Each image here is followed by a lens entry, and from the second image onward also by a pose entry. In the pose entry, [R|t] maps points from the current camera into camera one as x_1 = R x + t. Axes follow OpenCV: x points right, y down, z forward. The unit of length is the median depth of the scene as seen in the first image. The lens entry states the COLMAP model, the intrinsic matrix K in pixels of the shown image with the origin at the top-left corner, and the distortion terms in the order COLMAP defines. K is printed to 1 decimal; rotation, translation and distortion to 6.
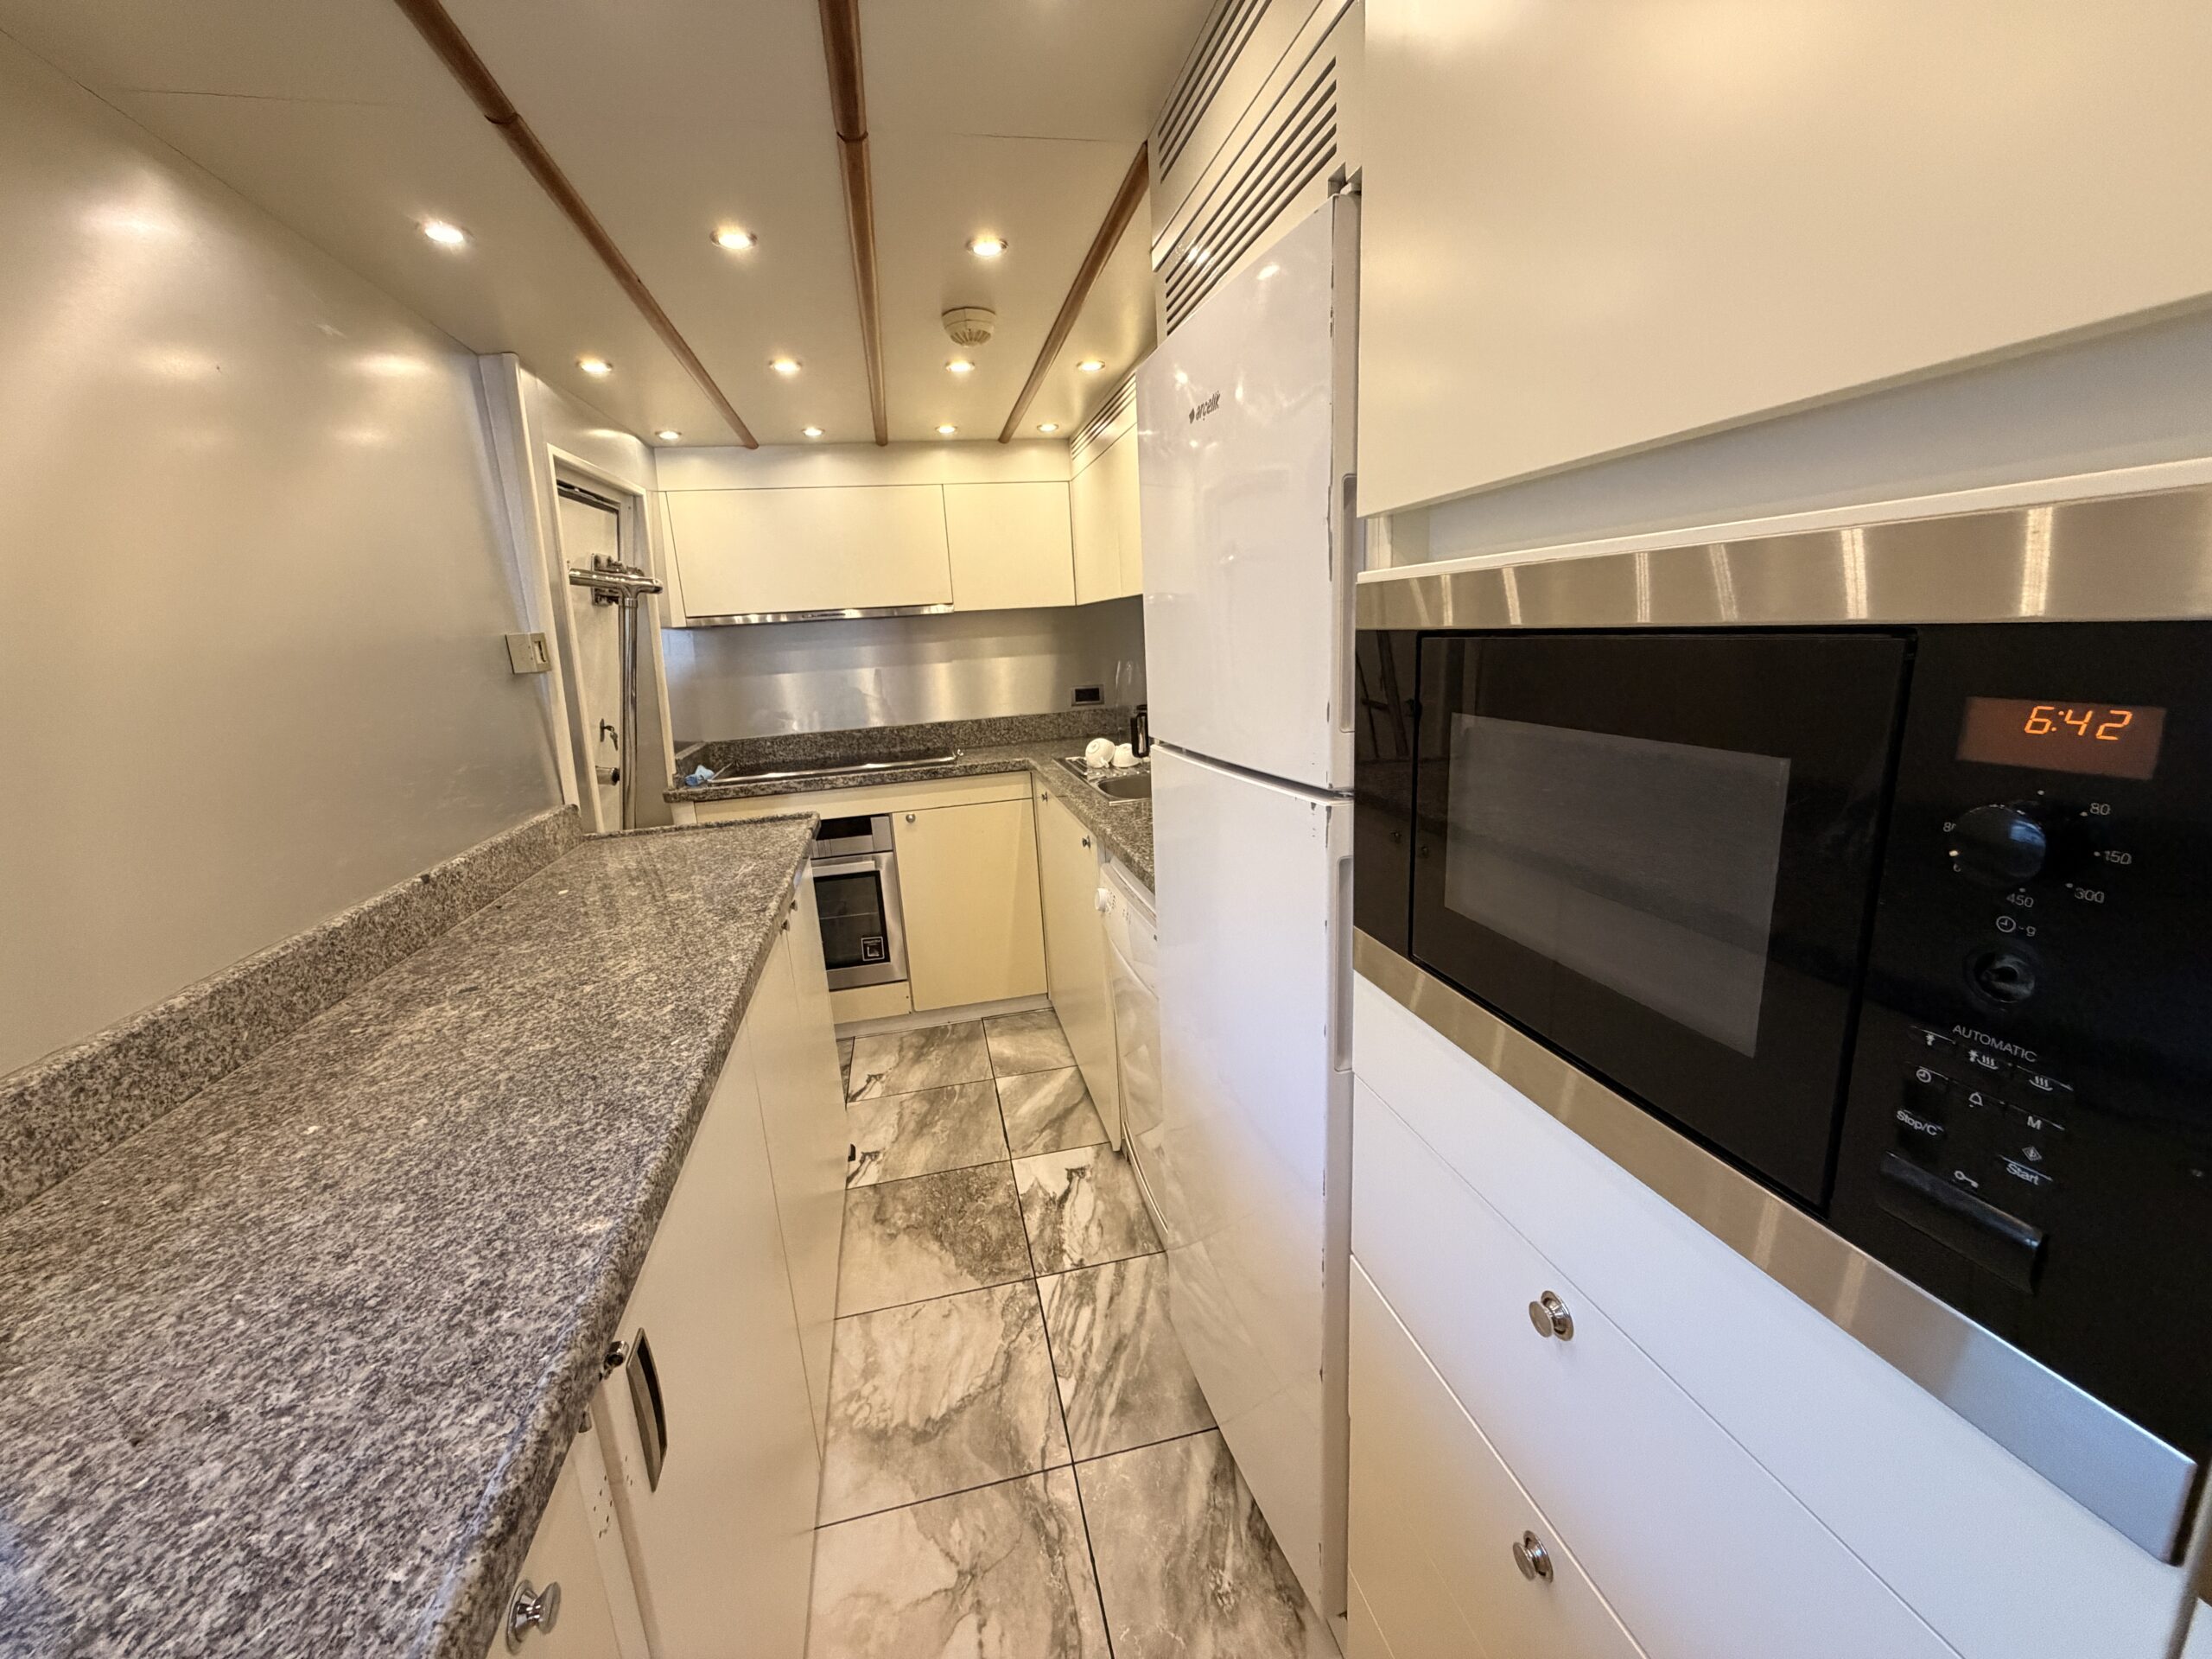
lens RADIAL K [[879.9, 0, 1104.3], [0, 879.9, 831.9], [0, 0, 1]] dist [0.001014, 0.000153]
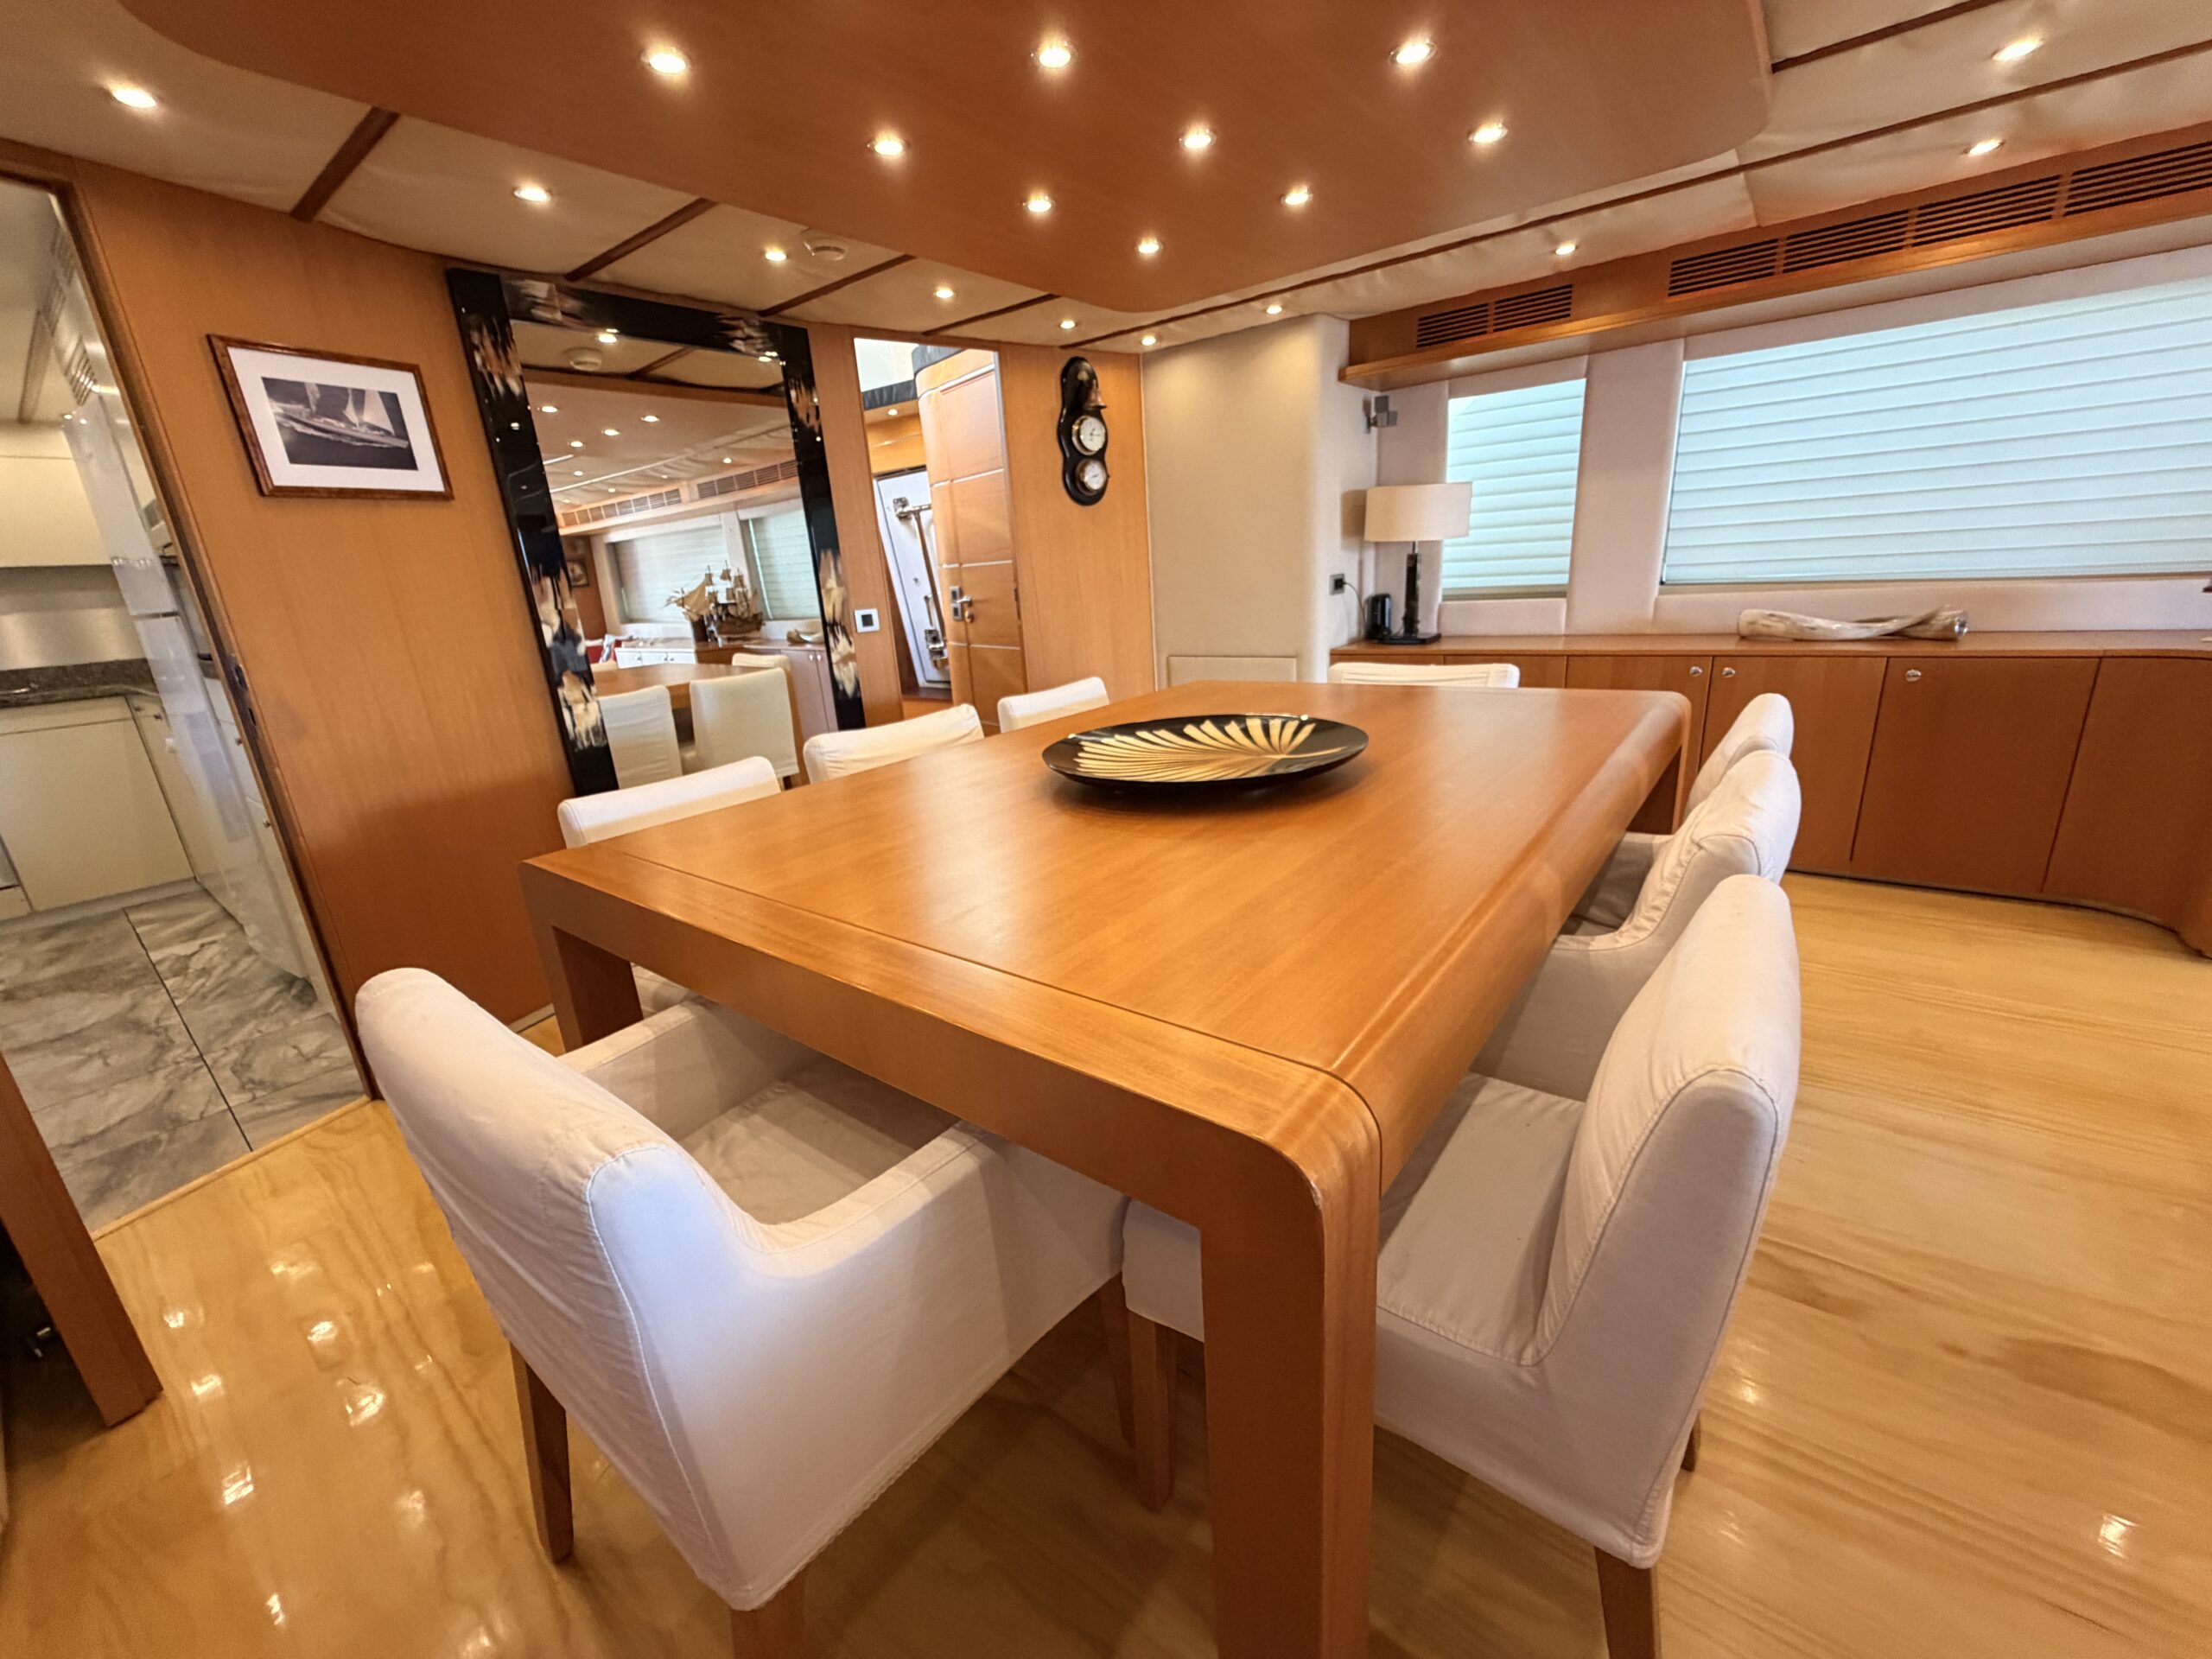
lens RADIAL K [[879.9, 0, 1107.3], [0, 879.9, 826.7], [0, 0, 1]] dist [0.001014, 0.000153]
pose [[0.777049, -0.176029, 0.604325, 0.312112], [0.162735, 0.983640, 0.077269, 0.358825], [-0.608039, 0.038303, 0.792982, -1.220922]]
